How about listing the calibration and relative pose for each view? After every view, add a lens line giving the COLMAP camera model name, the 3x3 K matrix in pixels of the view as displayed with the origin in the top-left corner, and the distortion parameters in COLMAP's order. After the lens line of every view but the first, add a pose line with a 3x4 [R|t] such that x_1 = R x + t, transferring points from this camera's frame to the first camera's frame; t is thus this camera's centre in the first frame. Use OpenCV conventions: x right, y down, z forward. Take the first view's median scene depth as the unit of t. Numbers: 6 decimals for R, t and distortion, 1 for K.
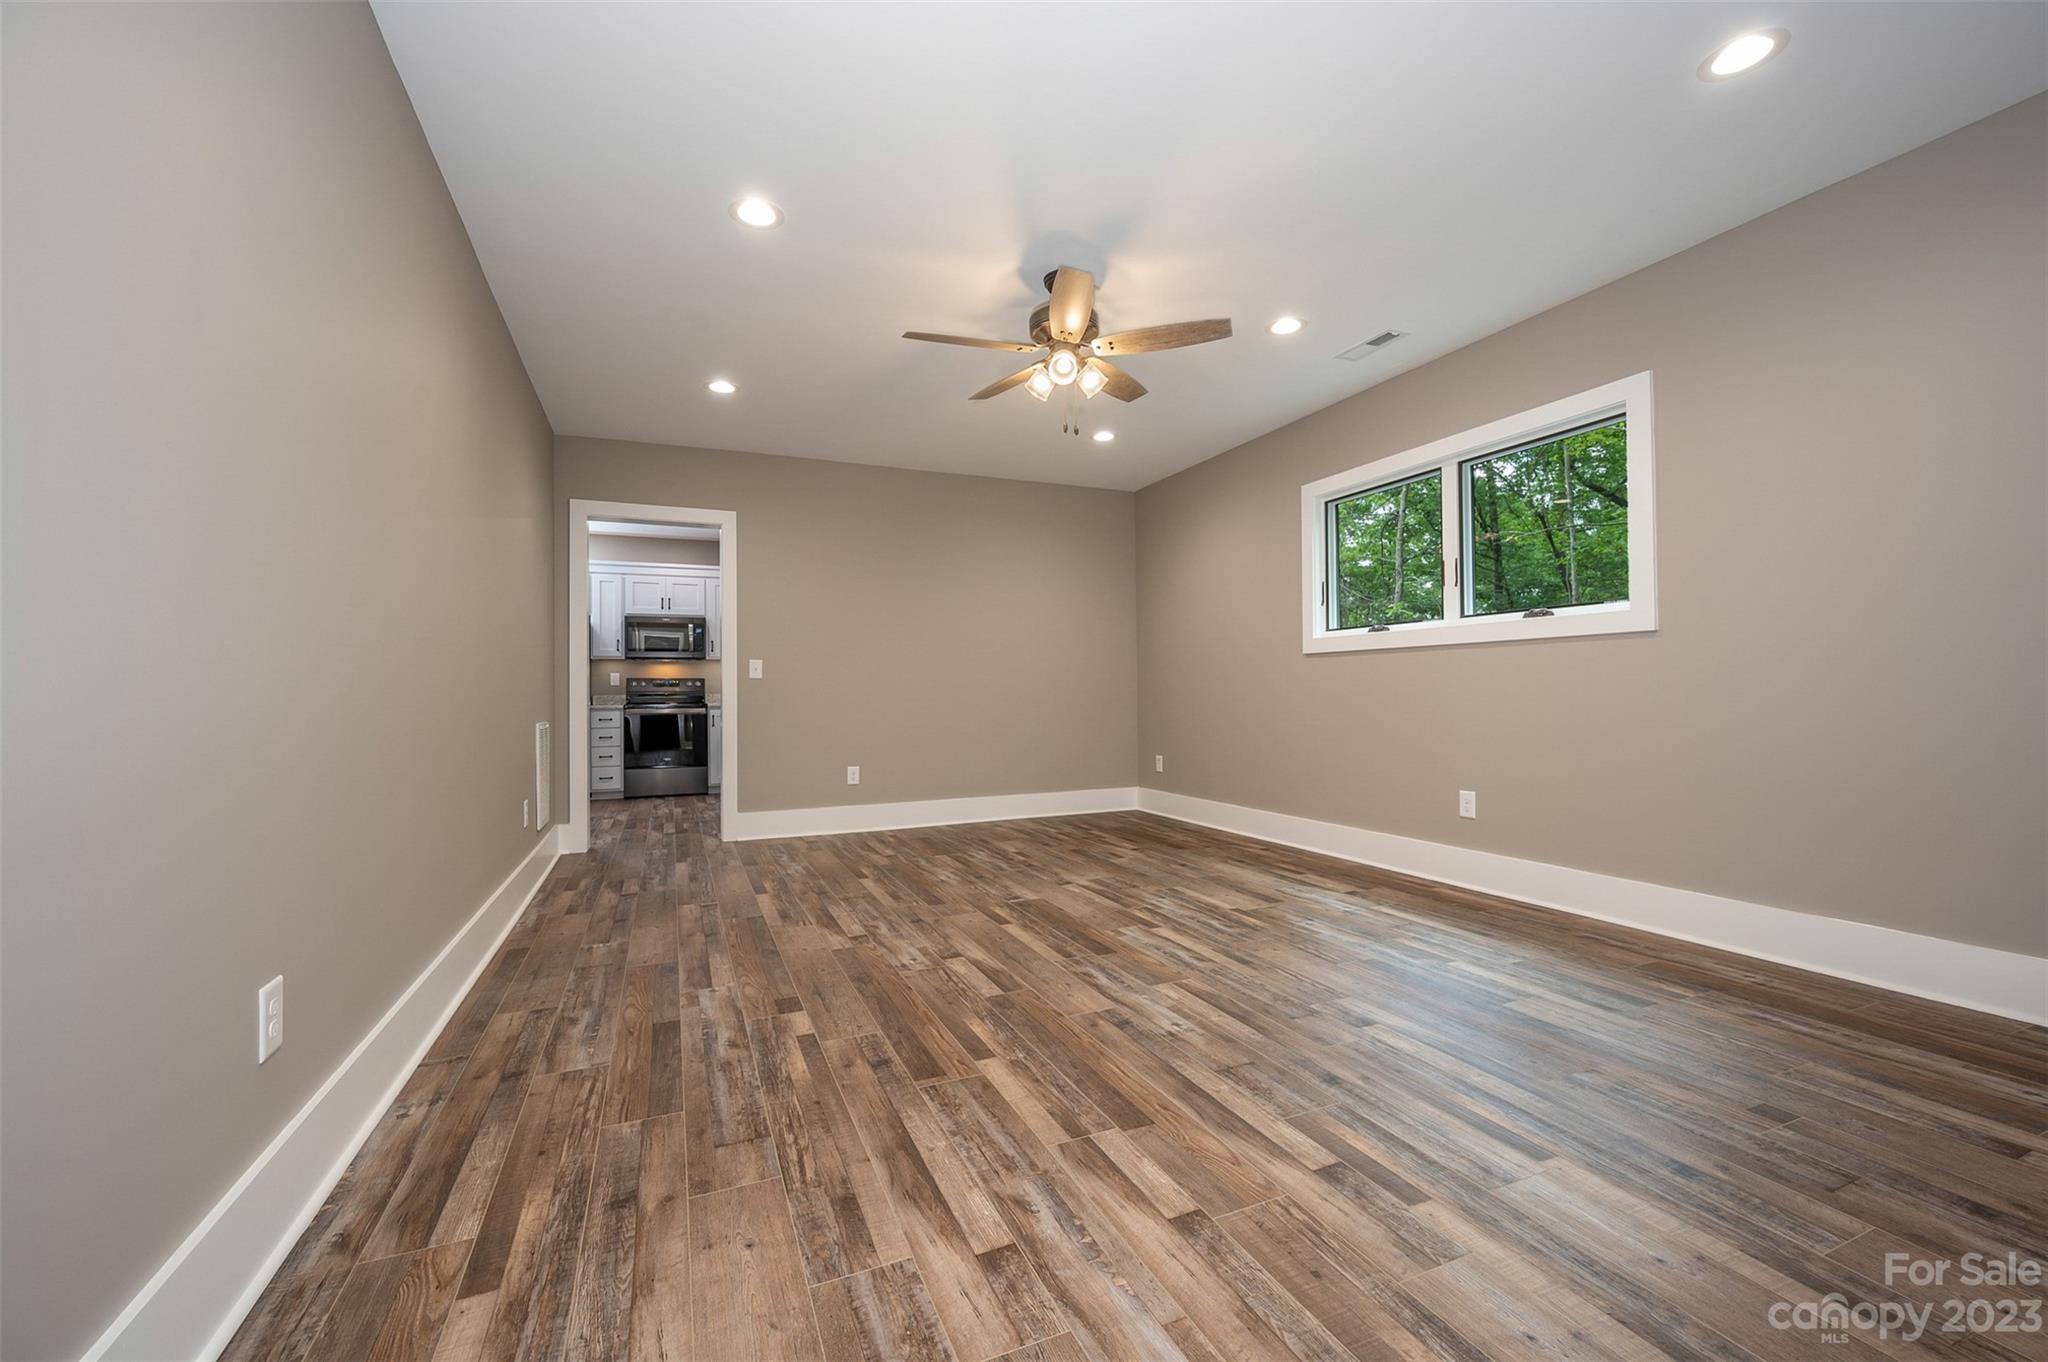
lens RADIAL K [[818.0, 0, 1018.9], [0, 818.0, 691.7], [0, 0, 1]] dist [-0.000908, -0.000242]
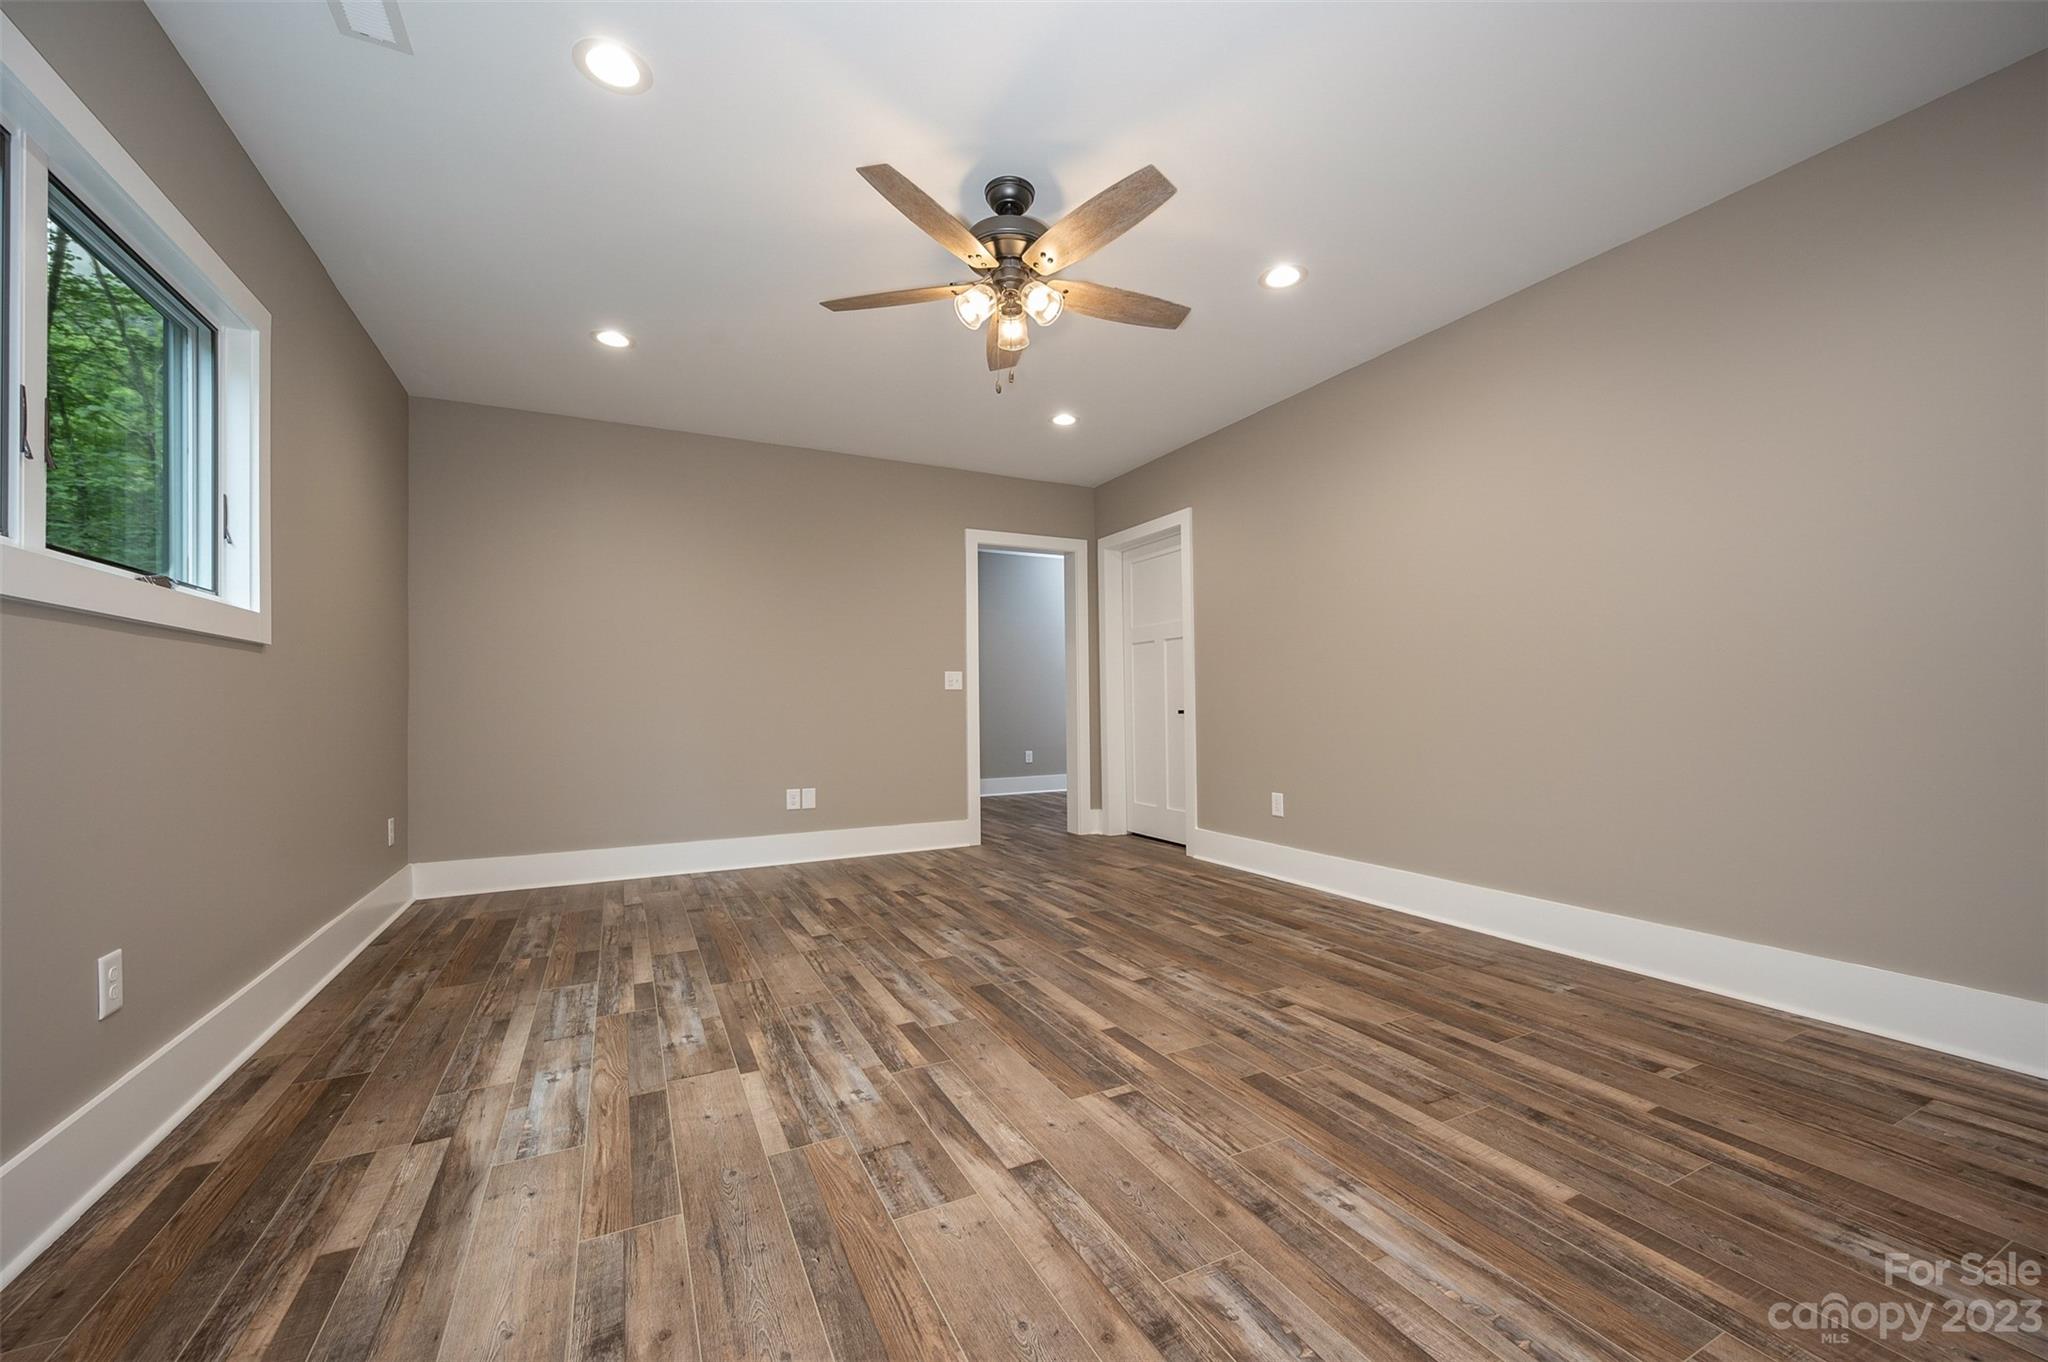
lens RADIAL K [[818.0, 0, 1018.9], [0, 818.0, 691.7], [0, 0, 1]] dist [-0.000908, -0.000242]
pose [[-0.998358, 0.021834, -0.052967, 0.110715], [0.022725, 0.999609, -0.016271, -0.000706], [0.052591, -0.017448, -0.998464, 2.004912]]
